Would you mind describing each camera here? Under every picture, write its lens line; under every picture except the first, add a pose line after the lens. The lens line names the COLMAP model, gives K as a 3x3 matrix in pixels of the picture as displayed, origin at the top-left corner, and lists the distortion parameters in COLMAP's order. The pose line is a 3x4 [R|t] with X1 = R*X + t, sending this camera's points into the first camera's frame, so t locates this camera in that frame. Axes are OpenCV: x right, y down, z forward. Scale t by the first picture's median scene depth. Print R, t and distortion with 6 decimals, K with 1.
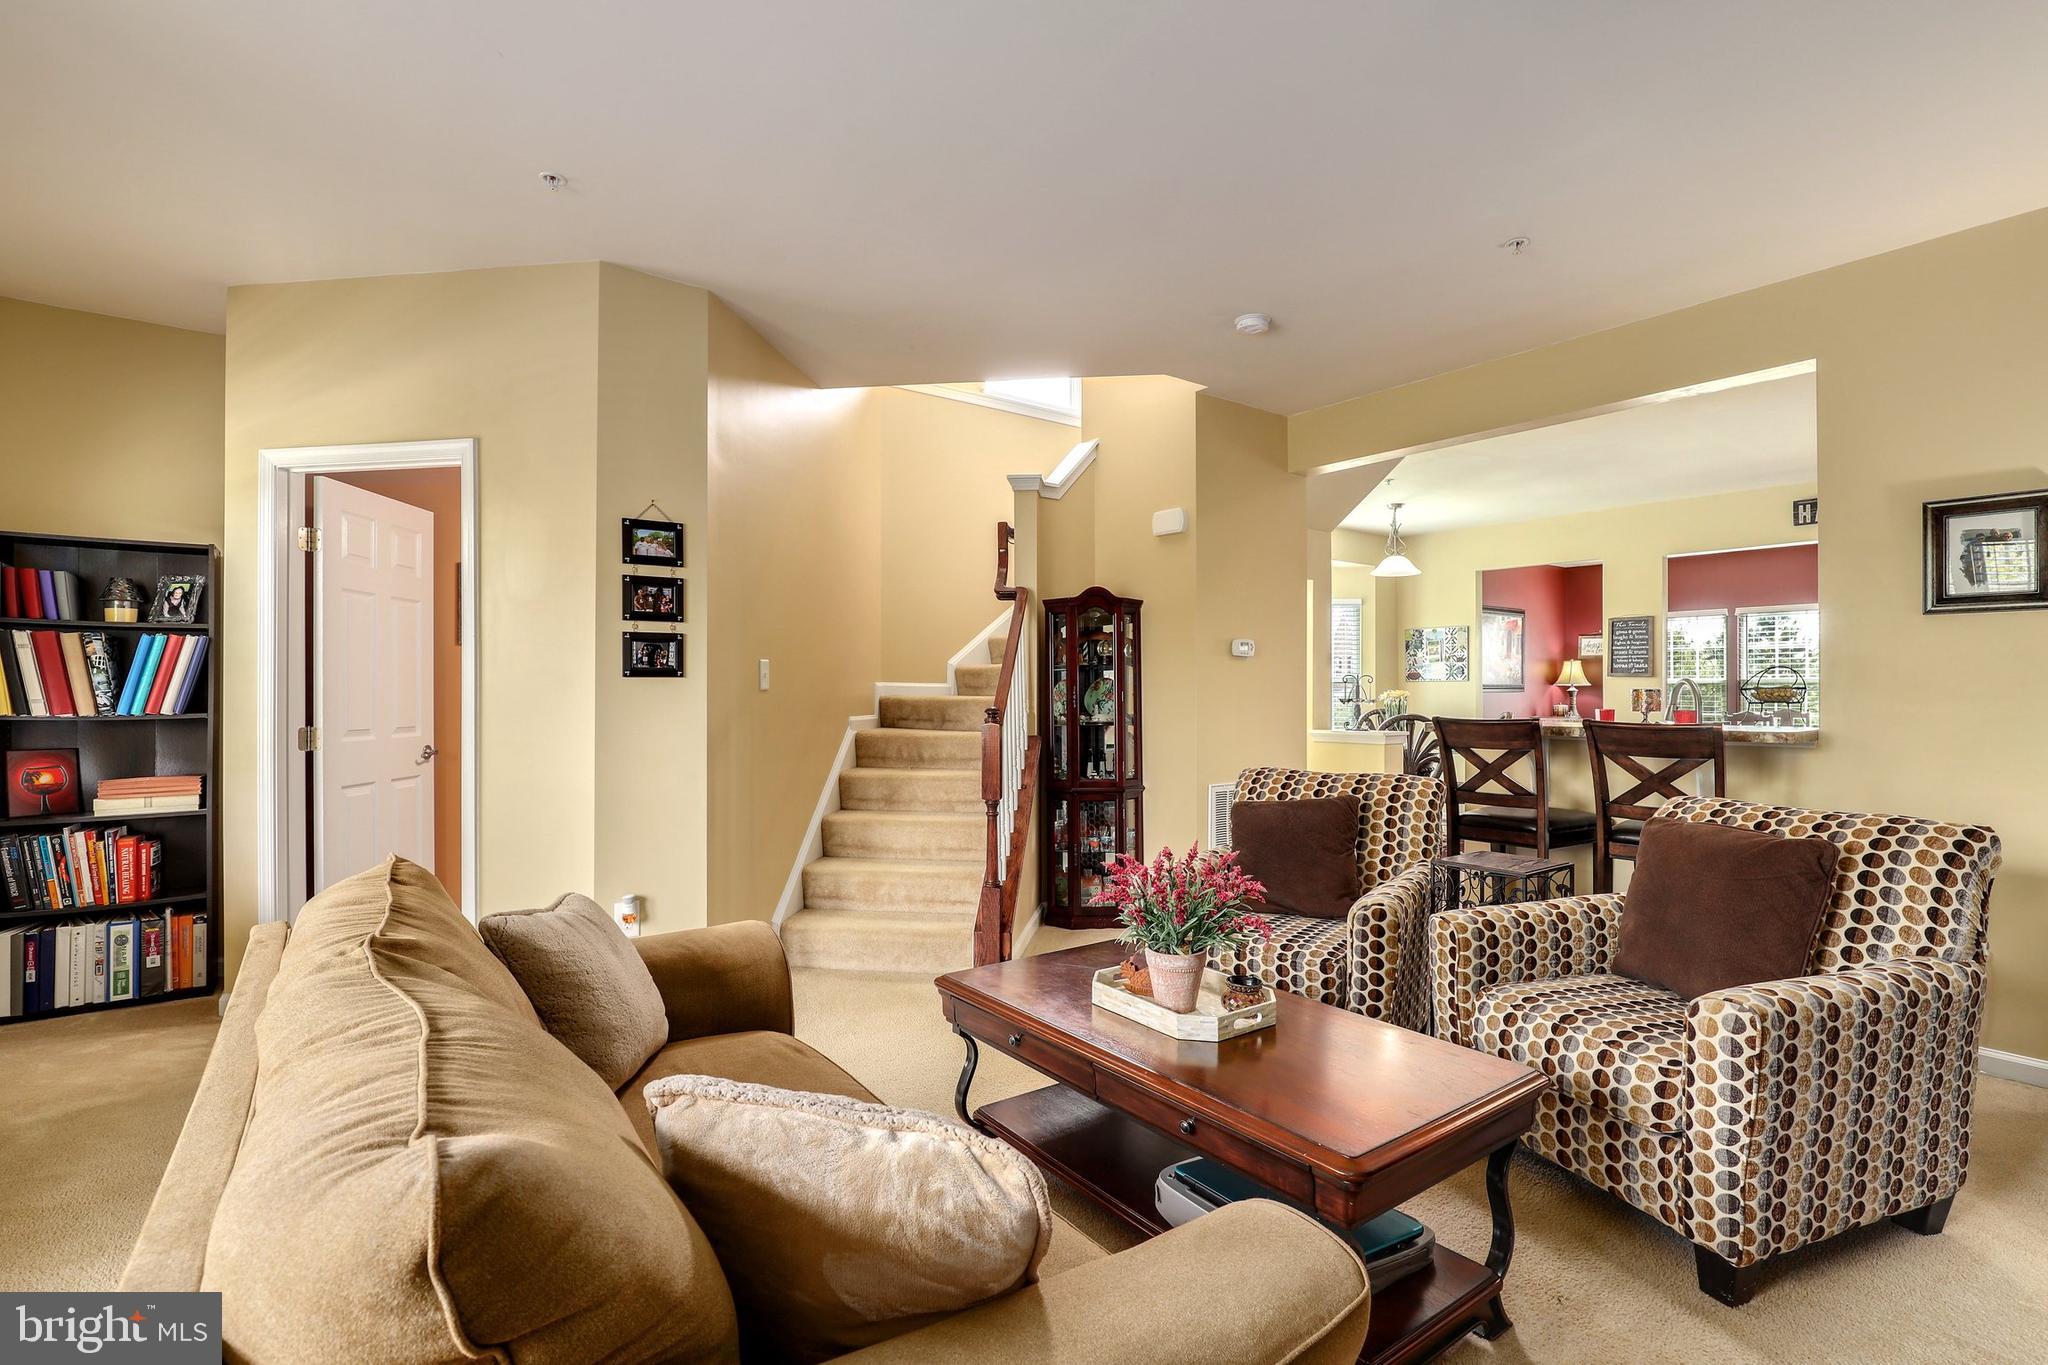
lens RADIAL K [[933.8, 0, 1024.5], [0, 933.8, 686.0], [0, 0, 1]] dist [-0.018069, 0.001057]
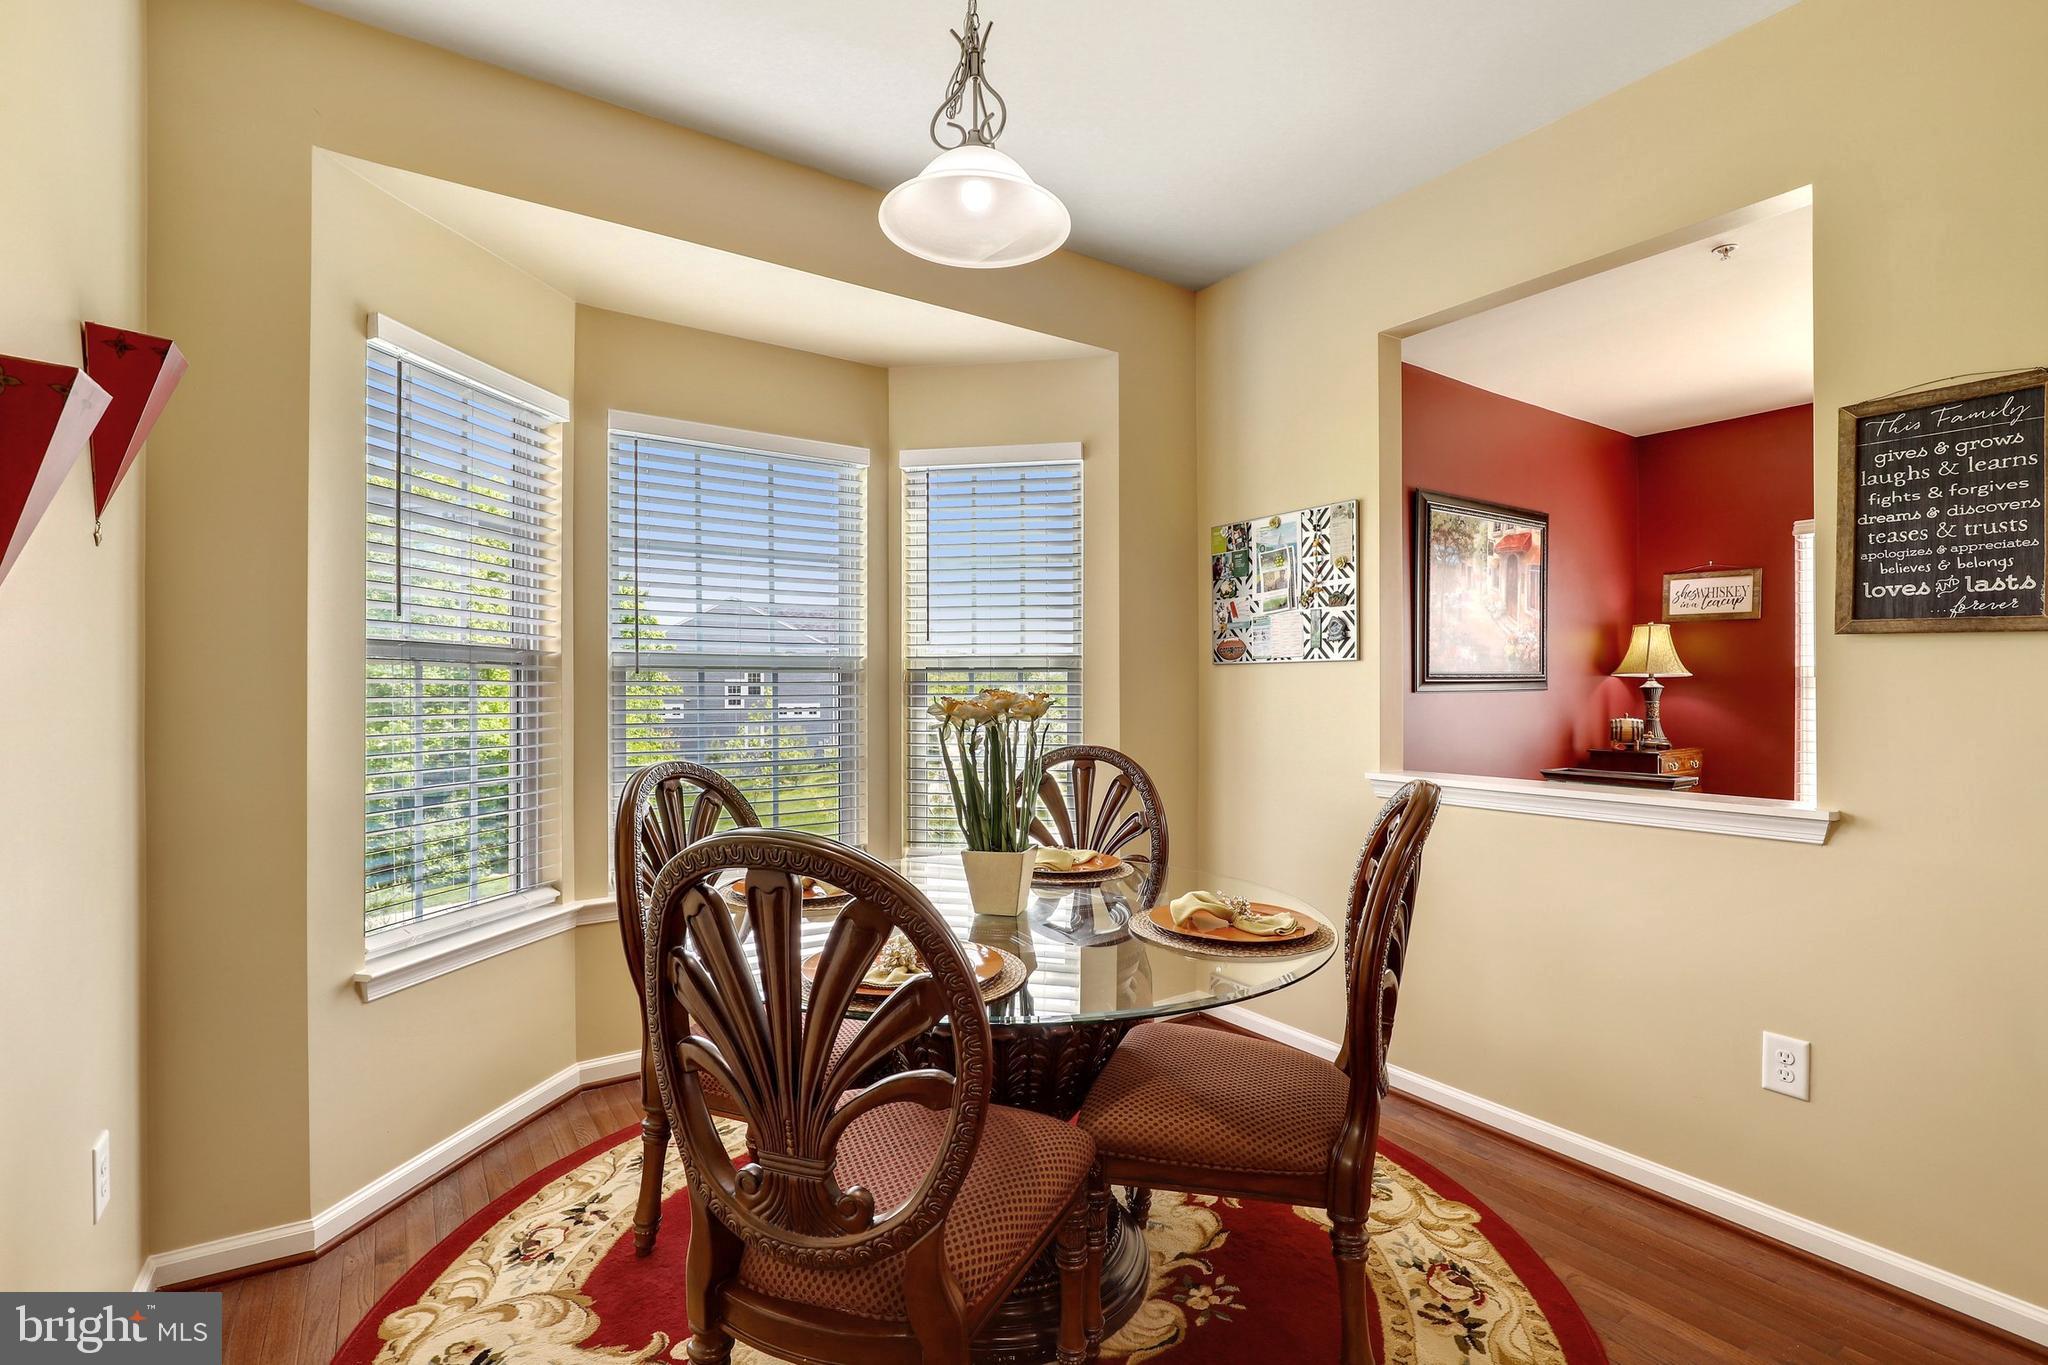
lens RADIAL K [[933.8, 0, 1031.7], [0, 933.8, 682.0], [0, 0, 1]] dist [-0.018069, 0.001057]
pose [[0.999423, -0.004507, -0.033680, 0.300305], [0.004412, 0.999986, -0.002903, 0.002109], [0.033693, 0.002753, 0.999428, 0.535077]]
